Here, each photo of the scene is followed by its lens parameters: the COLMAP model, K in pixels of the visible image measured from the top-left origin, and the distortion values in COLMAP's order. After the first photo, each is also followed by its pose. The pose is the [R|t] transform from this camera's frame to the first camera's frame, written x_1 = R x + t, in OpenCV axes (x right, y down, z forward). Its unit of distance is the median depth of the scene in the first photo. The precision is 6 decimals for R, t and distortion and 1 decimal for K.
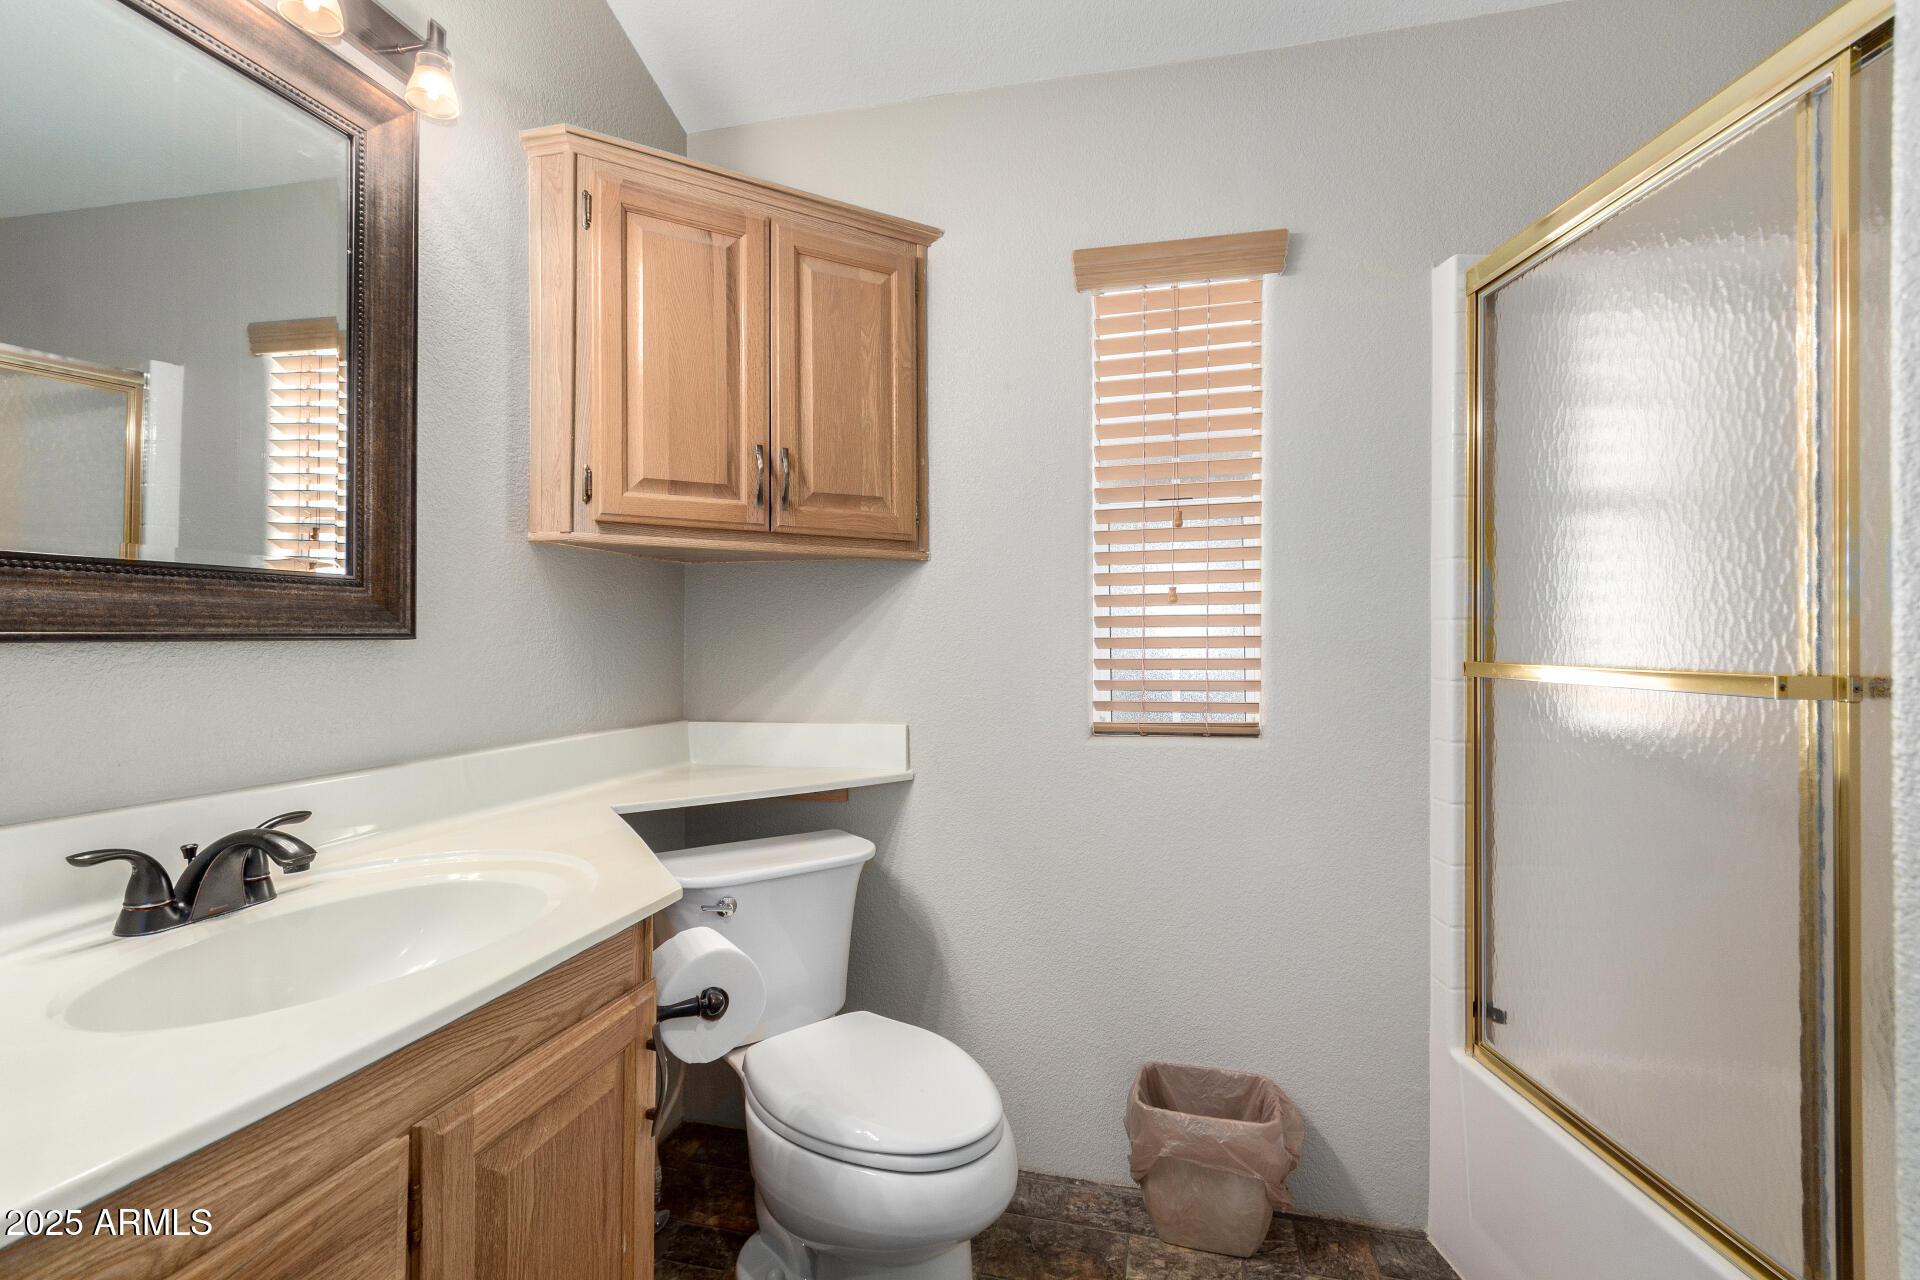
lens RADIAL K [[892.4, 0, 948.5], [0, 892.4, 642.4], [0, 0, 1]] dist [0.006114, 0.000158]
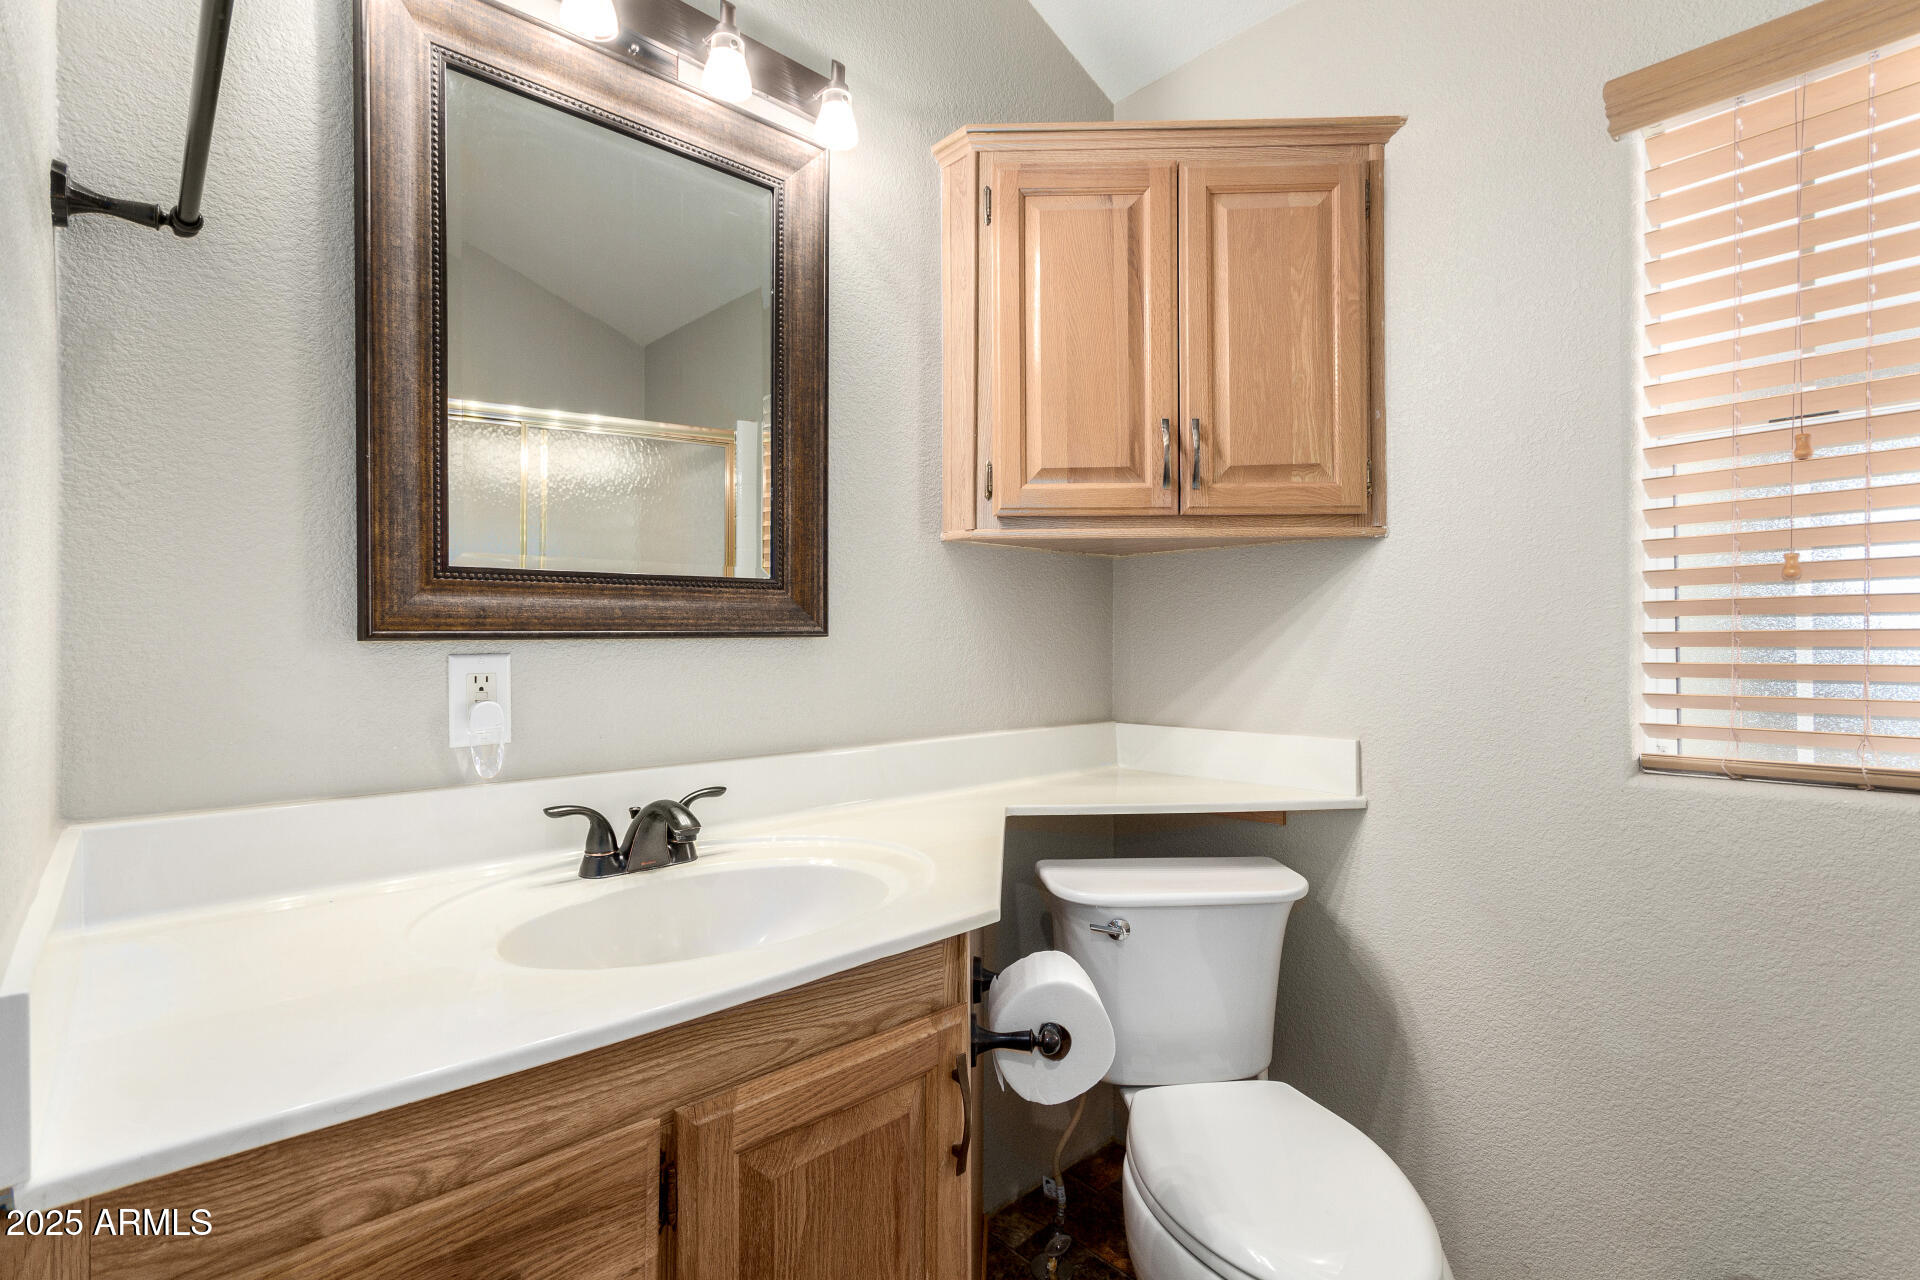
lens RADIAL K [[892.4, 0, 958.8], [0, 892.4, 641.4], [0, 0, 1]] dist [0.006114, 0.000158]
pose [[0.841968, -0.000129, -0.539528, 0.102584], [0.000518, 1.000000, 0.000570, 0.001470], [0.539527, -0.000759, 0.841968, 0.140200]]
